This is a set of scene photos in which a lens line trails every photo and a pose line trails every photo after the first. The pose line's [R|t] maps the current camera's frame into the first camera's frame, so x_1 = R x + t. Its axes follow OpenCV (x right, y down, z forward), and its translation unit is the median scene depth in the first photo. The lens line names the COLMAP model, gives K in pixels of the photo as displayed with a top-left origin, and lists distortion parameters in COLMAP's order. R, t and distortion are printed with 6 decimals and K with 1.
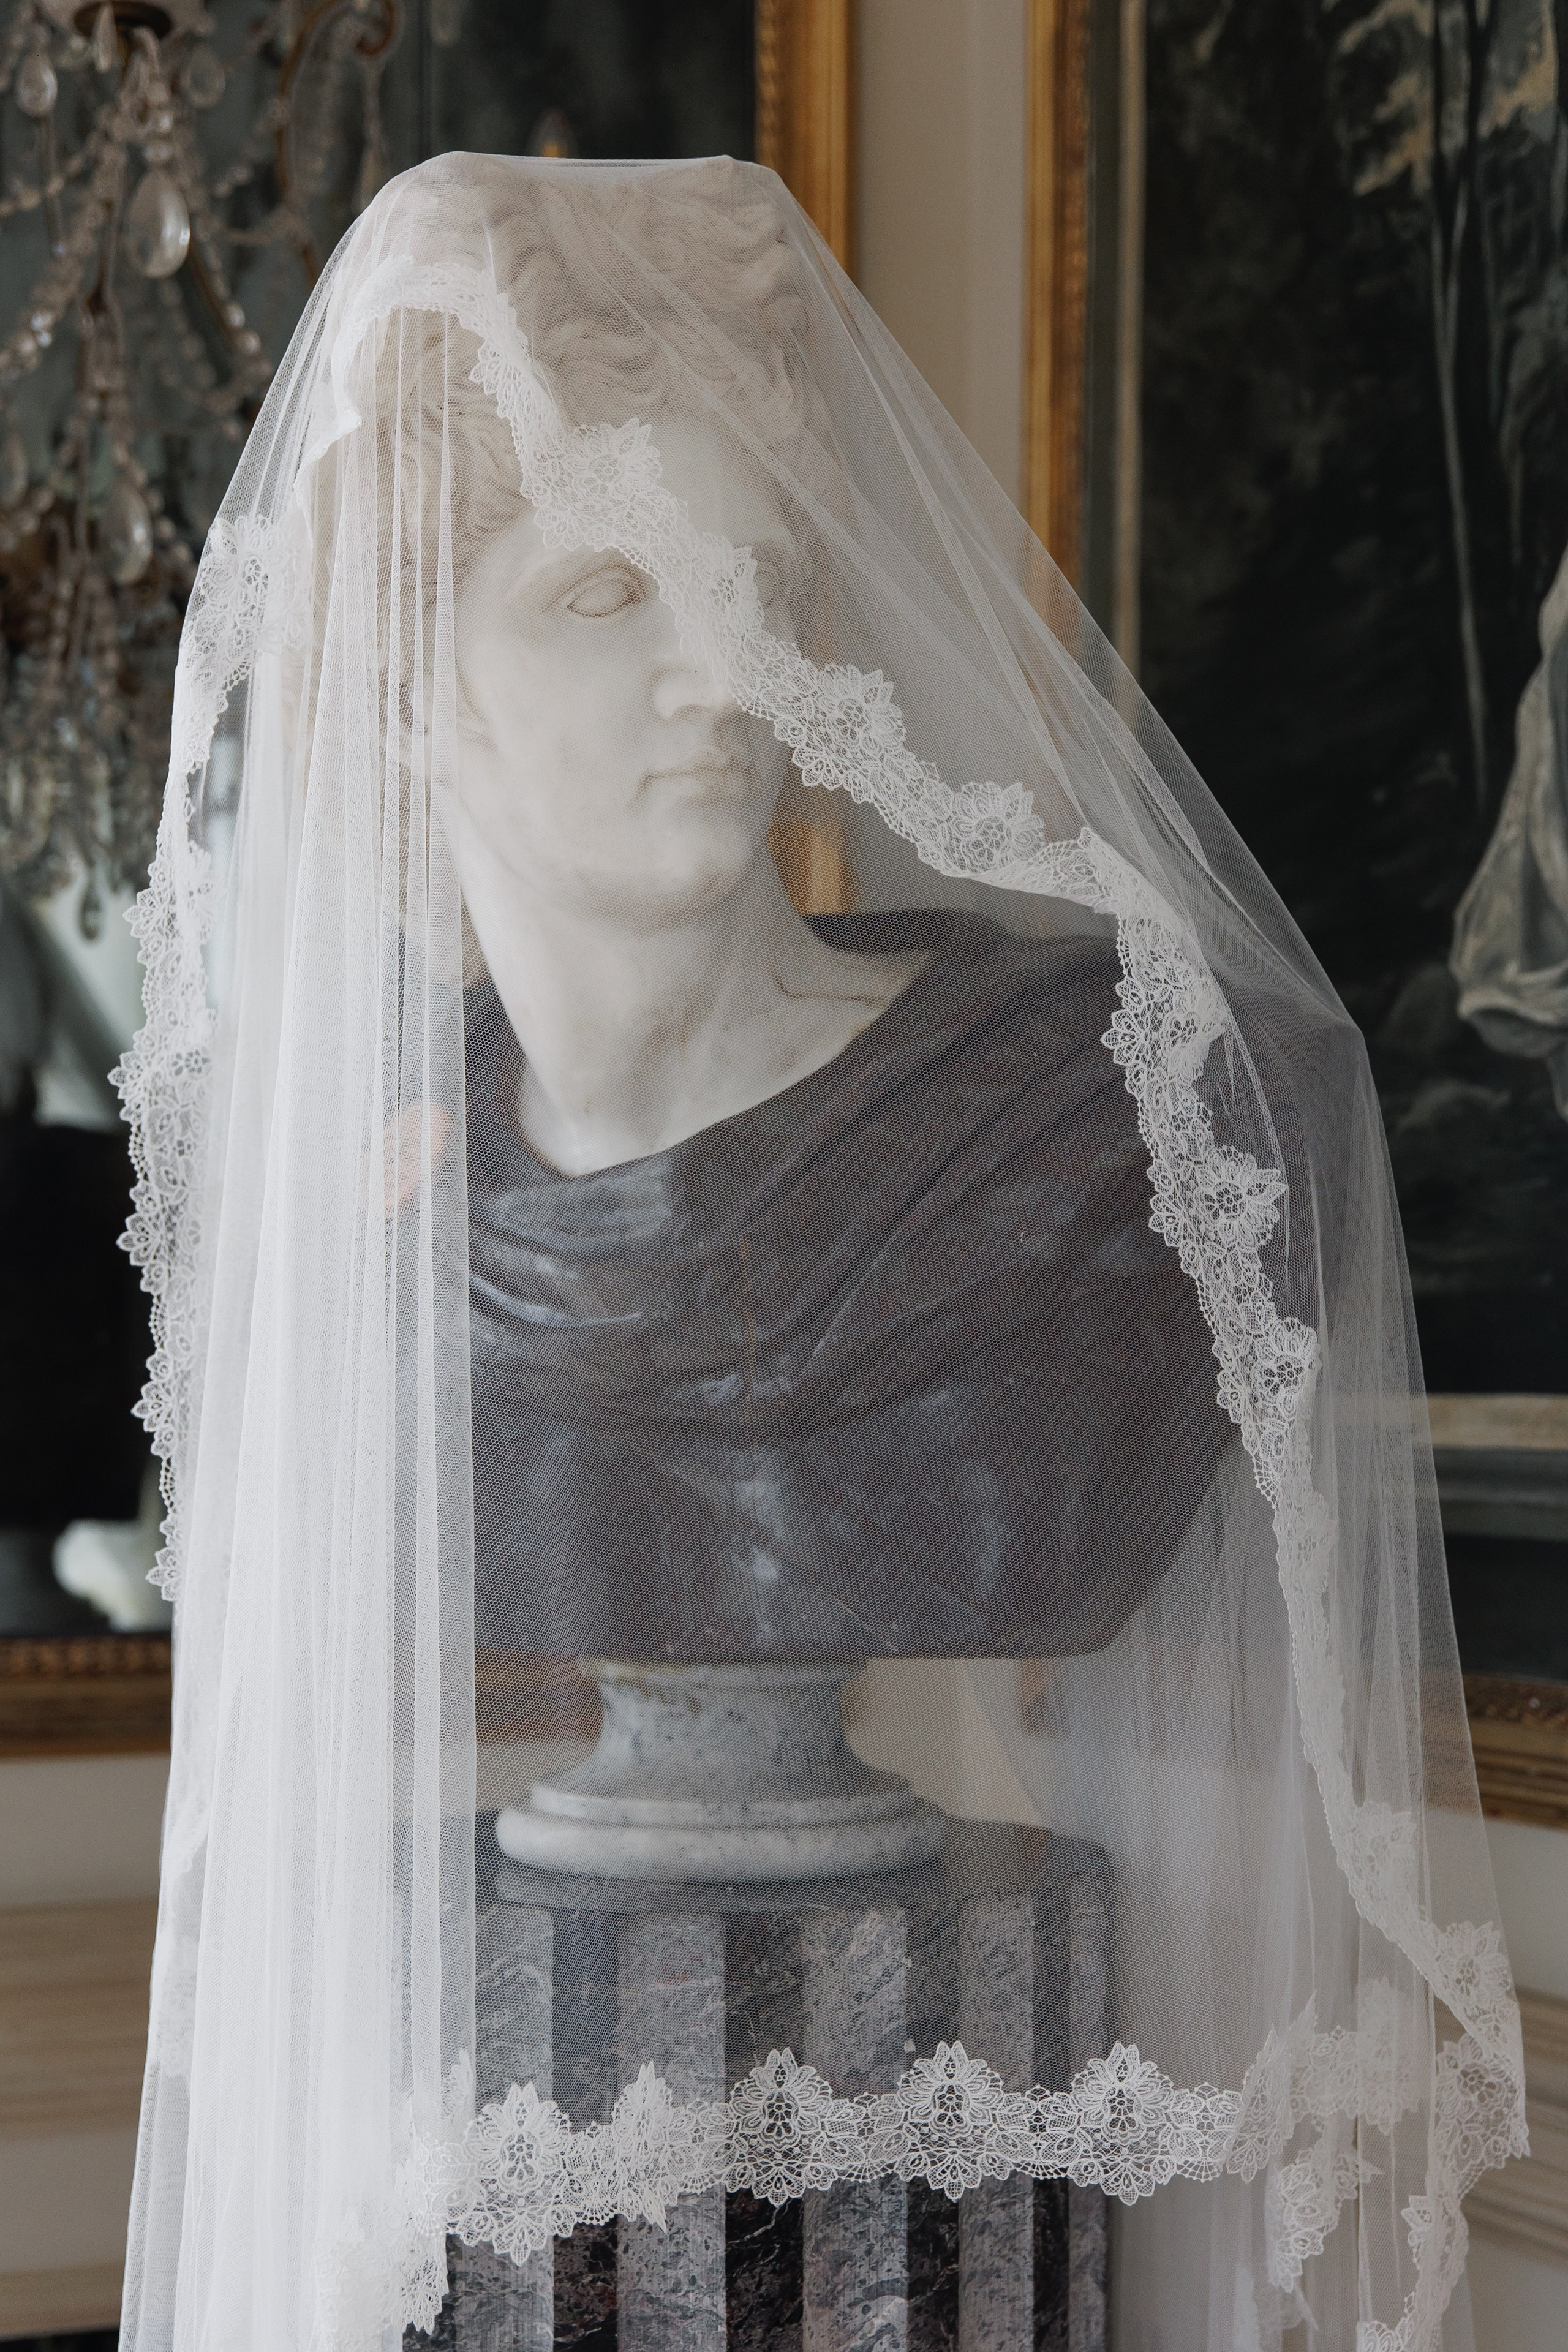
lens RADIAL K [[3118.8, 0, 789.8], [0, 3118.8, 1386.0], [0, 0, 1]] dist [-0.005232, 0.039325]
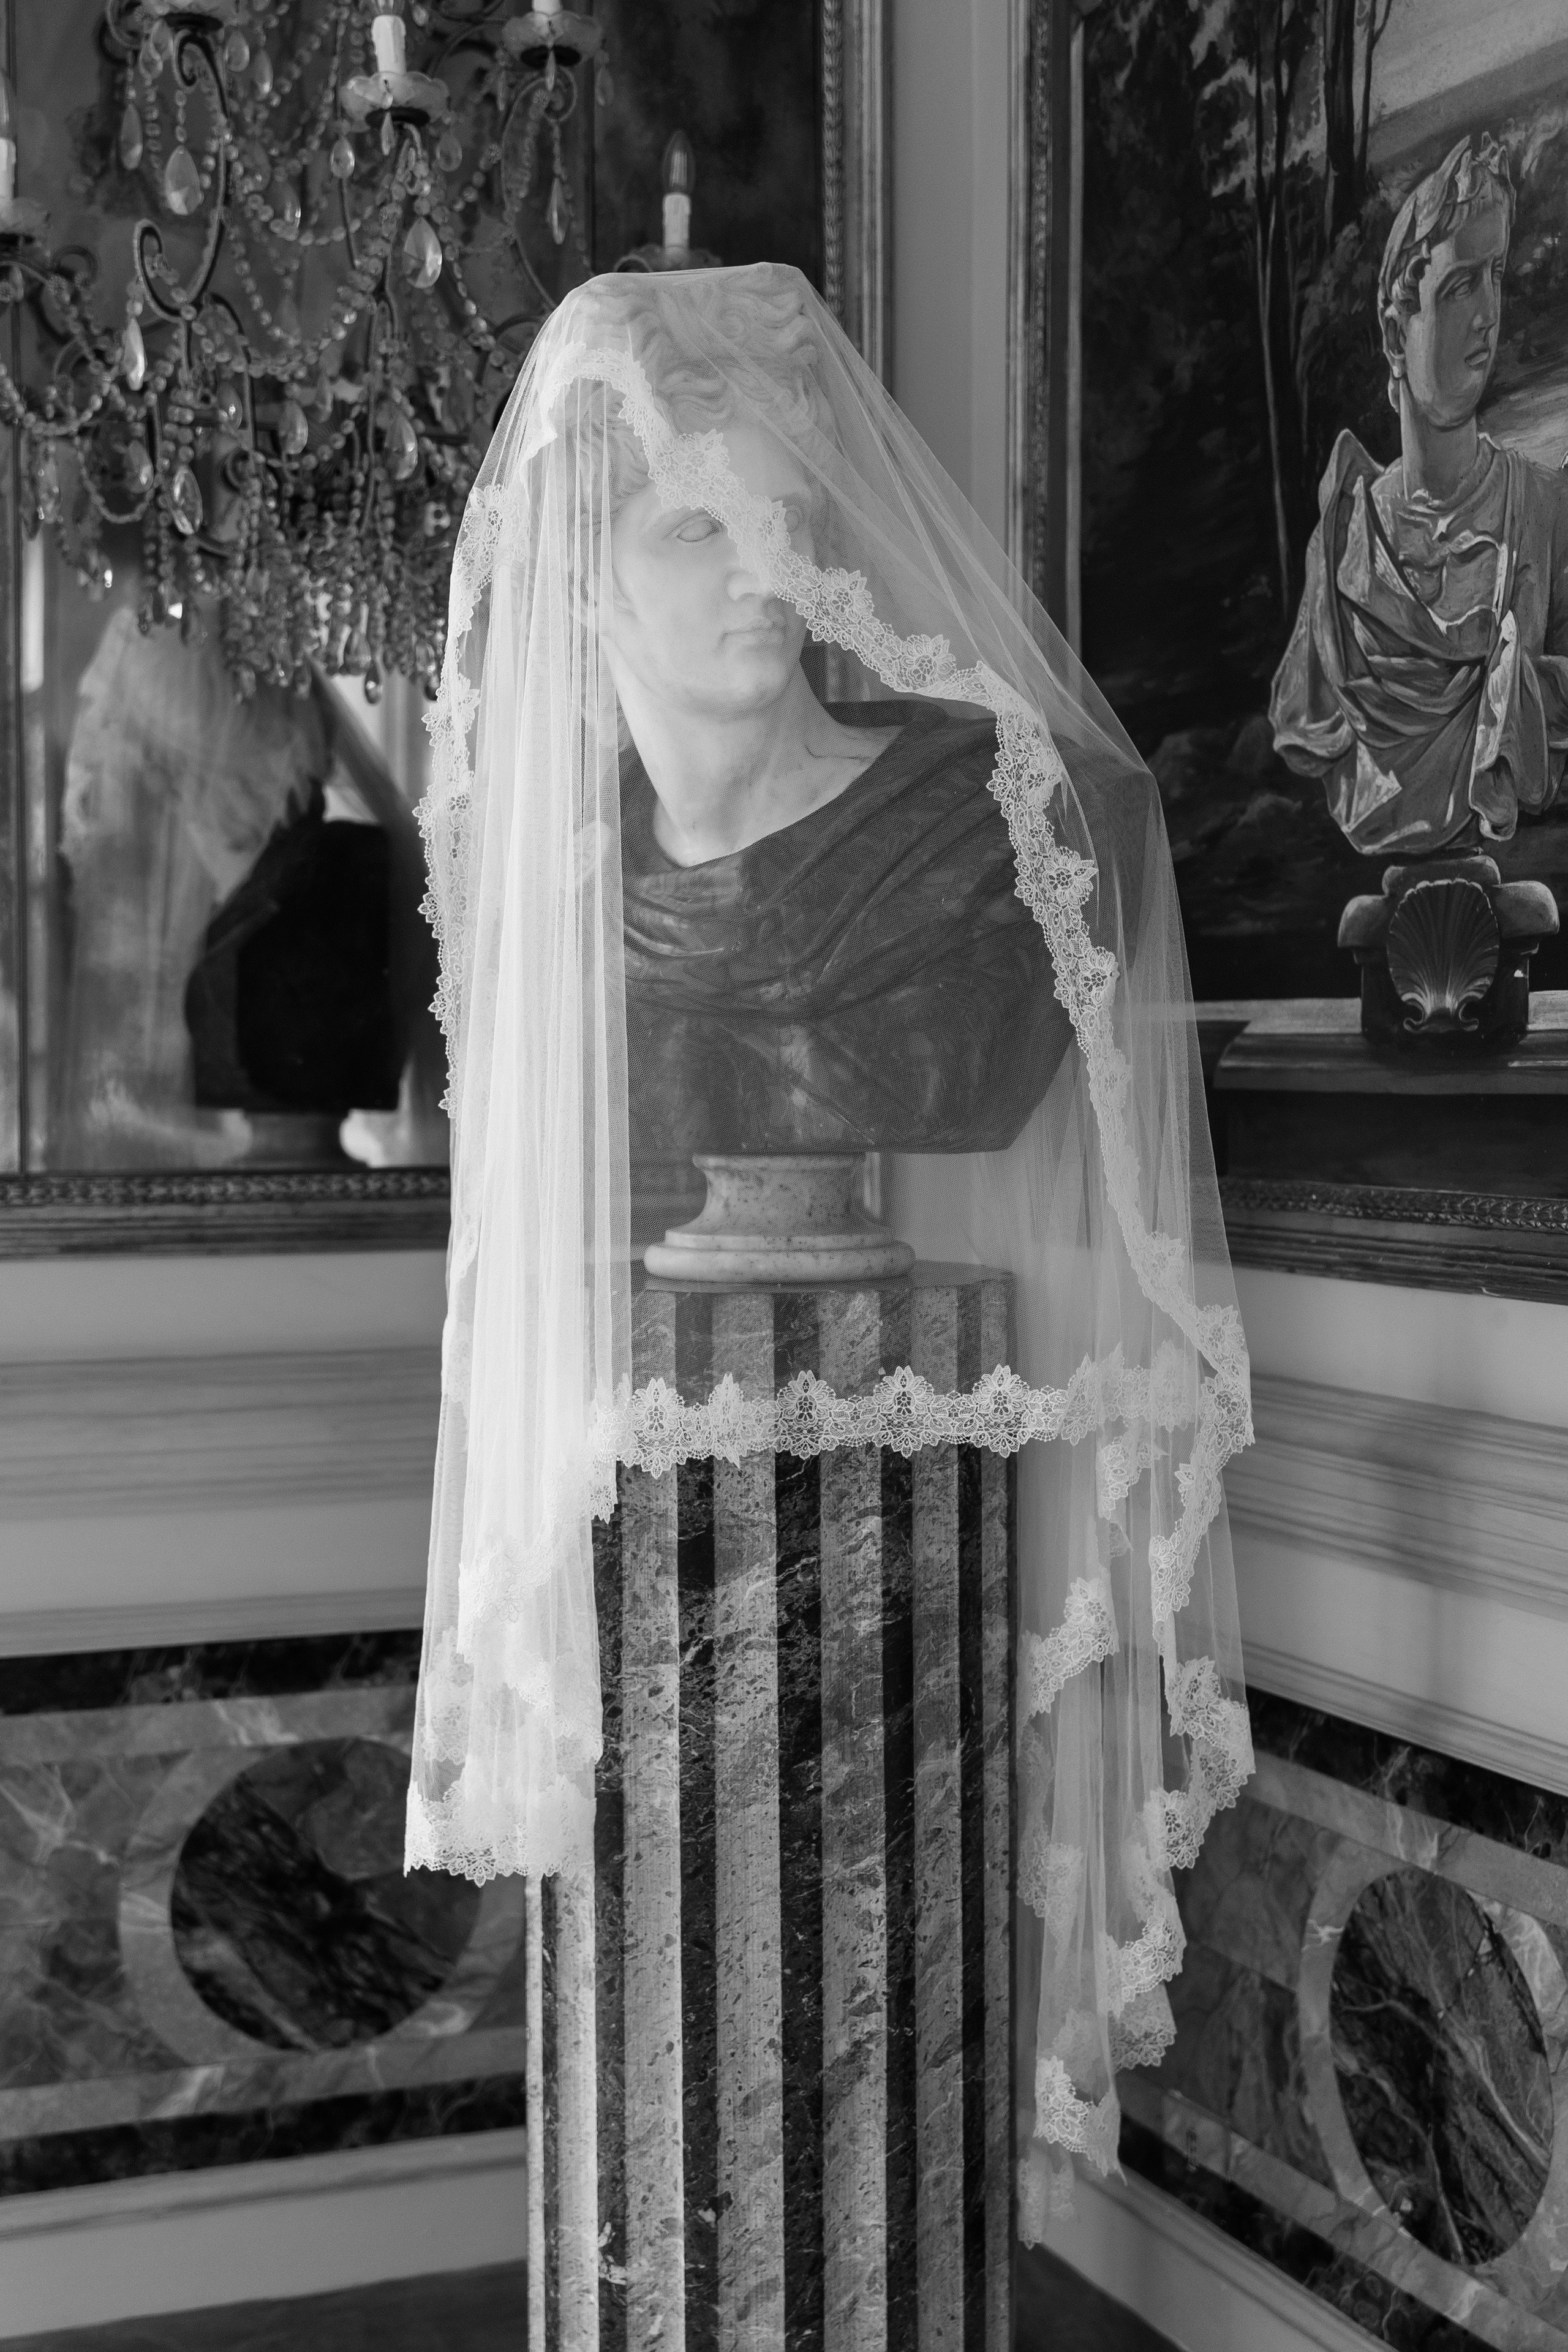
lens RADIAL K [[3179.6, 0, 784.0], [0, 3179.6, 1176.0], [0, 0, 1]] dist [-0.000673, -0.028297]
pose [[0.998131, -0.005121, -0.060904, 0.089906], [0.007694, 0.999084, 0.042092, 0.028210], [0.060632, -0.042482, 0.997256, -0.736756]]
